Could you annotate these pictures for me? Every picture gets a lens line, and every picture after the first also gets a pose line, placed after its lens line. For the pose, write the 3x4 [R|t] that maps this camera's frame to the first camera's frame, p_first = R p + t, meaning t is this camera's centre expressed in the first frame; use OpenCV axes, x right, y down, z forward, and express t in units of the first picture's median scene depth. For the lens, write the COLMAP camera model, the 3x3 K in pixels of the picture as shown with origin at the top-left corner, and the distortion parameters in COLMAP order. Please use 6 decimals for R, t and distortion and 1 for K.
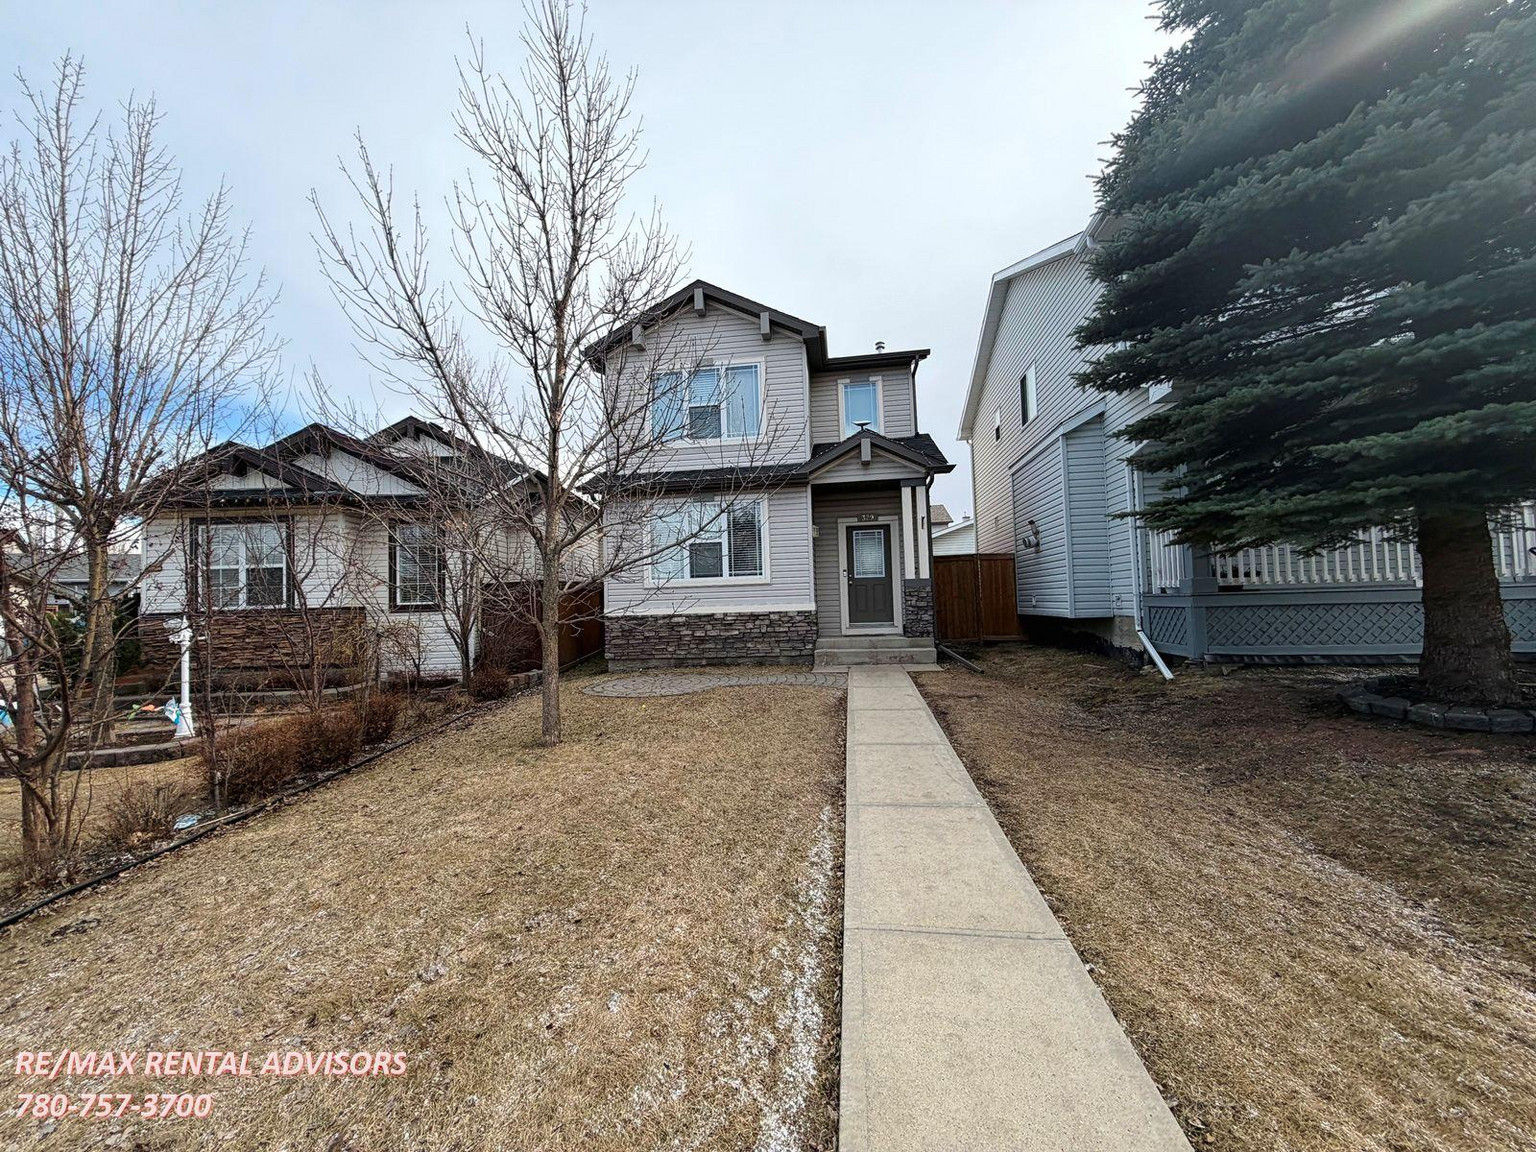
lens RADIAL K [[609.2, 0, 765.3], [0, 609.2, 576.4], [0, 0, 1]] dist [-0.001323, -0.000053]
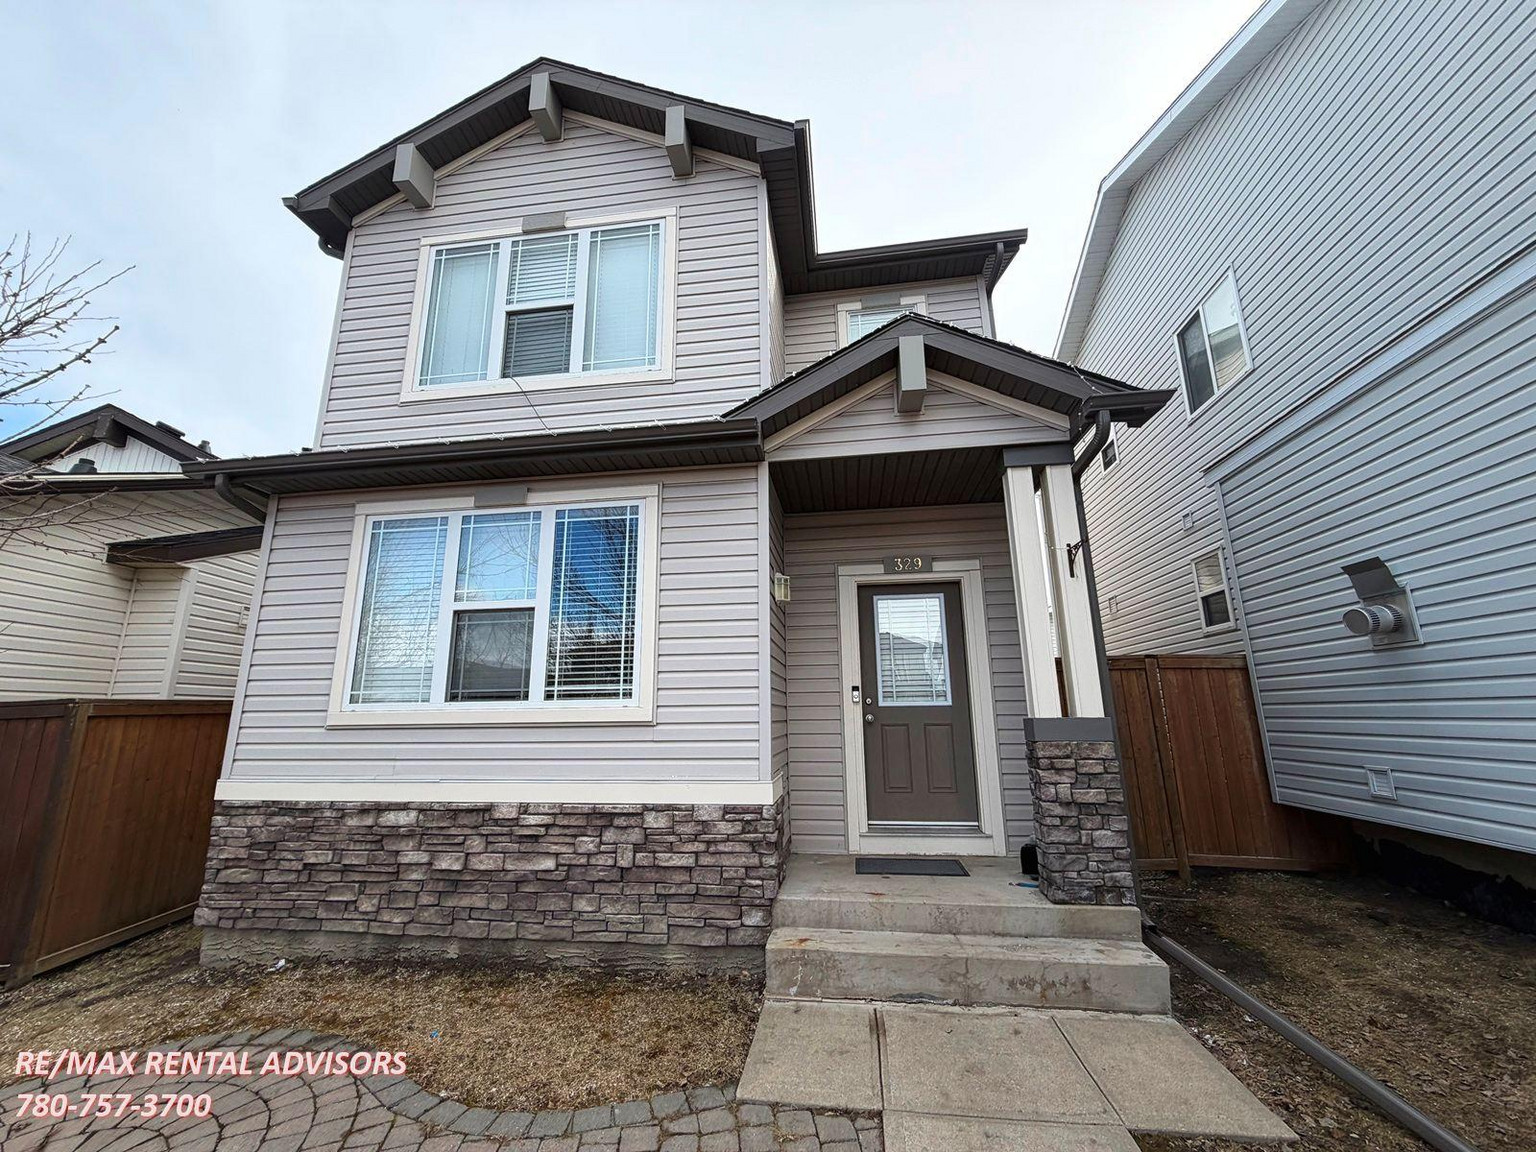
lens RADIAL K [[609.2, 0, 767.5], [0, 609.2, 575.2], [0, 0, 1]] dist [-0.001323, -0.000053]
pose [[0.999827, 0.018601, 0.000314, 0.073807], [-0.018230, 0.982987, -0.182771, -0.008878], [-0.003708, 0.182733, 0.983156, 0.618260]]
